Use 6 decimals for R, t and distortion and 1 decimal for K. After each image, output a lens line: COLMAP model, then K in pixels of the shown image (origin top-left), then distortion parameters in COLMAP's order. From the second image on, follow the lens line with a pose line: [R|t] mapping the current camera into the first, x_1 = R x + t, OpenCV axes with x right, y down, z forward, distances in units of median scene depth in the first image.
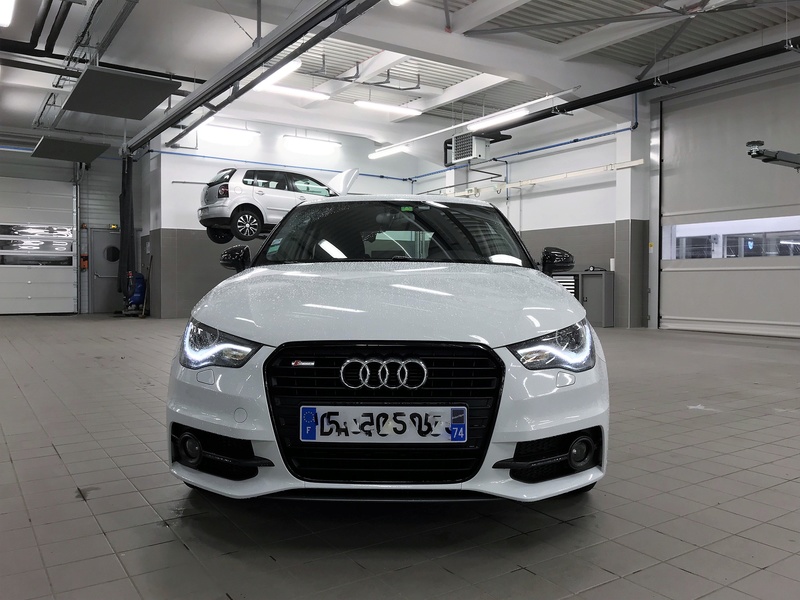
lens RADIAL K [[667.0, 0, 400.0], [0, 667.0, 300.0], [0, 0, 1]] dist [-0.000312, -0.071118]
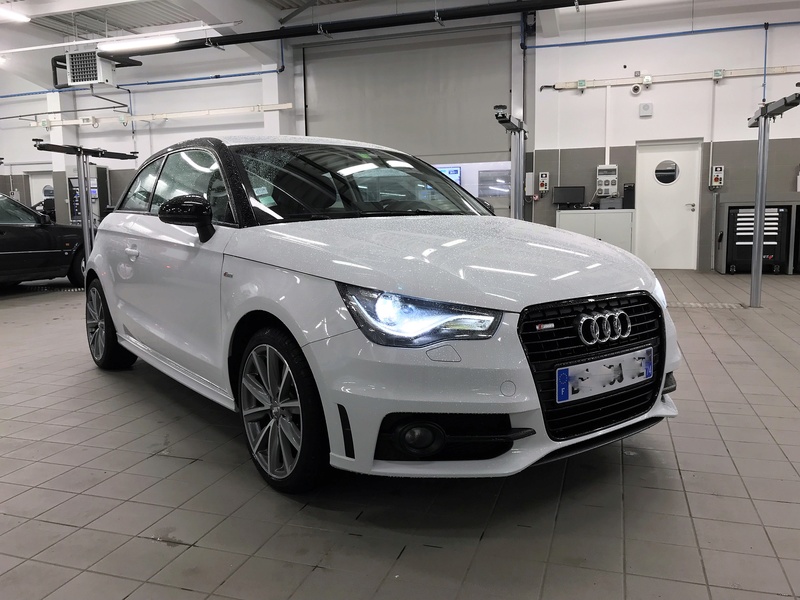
lens RADIAL K [[663.3, 0, 400.0], [0, 663.3, 300.0], [0, 0, 1]] dist [0.001973, -0.008050]
pose [[0.787433, -0.087526, 0.610154, -0.156221], [0.030139, 0.994150, 0.103715, -0.008828], [-0.615663, -0.063279, 0.785465, 0.063143]]
